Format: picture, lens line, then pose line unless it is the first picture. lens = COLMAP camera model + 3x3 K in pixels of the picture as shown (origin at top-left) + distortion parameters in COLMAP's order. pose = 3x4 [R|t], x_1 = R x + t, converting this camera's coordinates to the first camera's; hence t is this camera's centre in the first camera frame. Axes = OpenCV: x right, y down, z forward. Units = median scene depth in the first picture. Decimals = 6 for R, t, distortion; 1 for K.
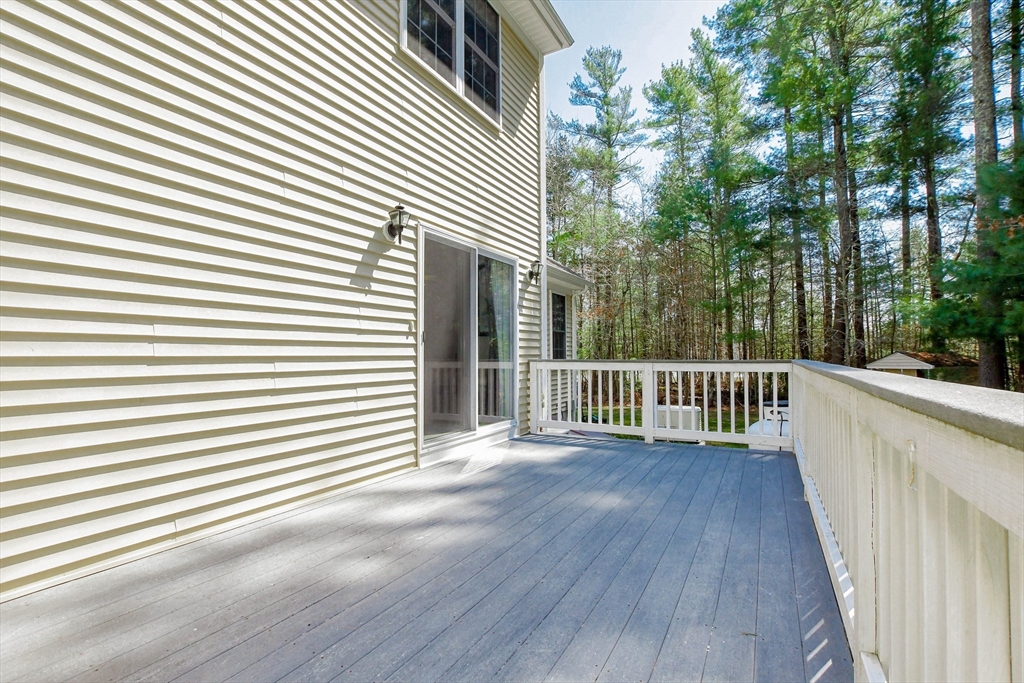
lens RADIAL K [[468.3, 0, 526.5], [0, 468.3, 351.6], [0, 0, 1]] dist [0.000306, 0.000254]
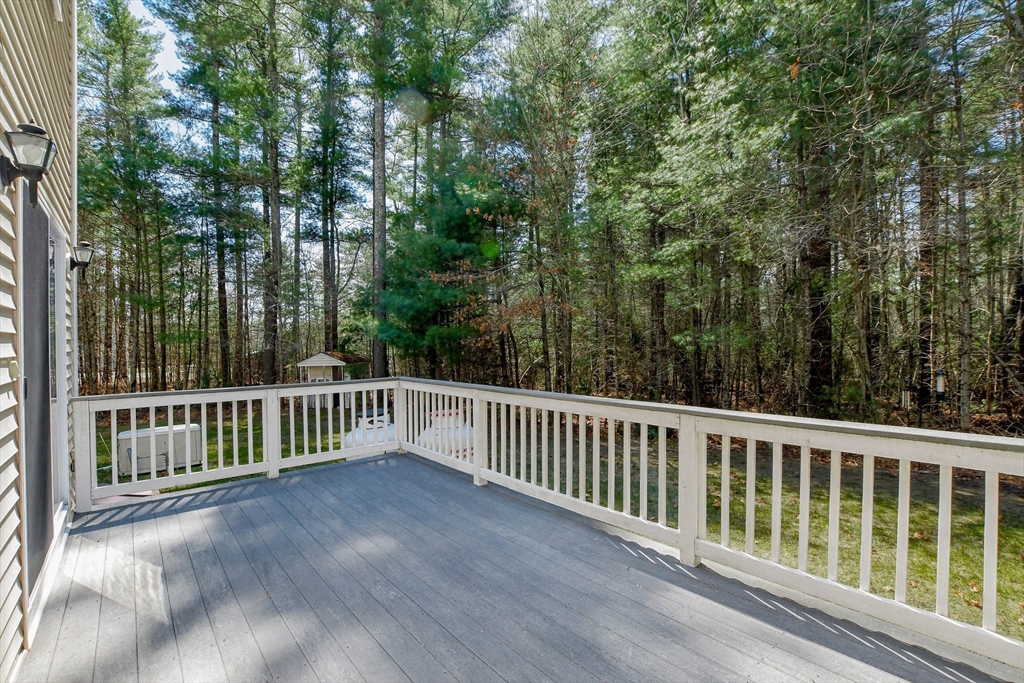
lens RADIAL K [[453.6, 0, 513.4], [0, 453.6, 339.3], [0, 0, 1]] dist [-0.002694, 0.000025]
pose [[0.369679, 0.010544, 0.929100, -0.360488], [0.000869, 0.999931, -0.011693, -0.055067], [-0.929159, 0.005130, 0.369644, 0.251497]]
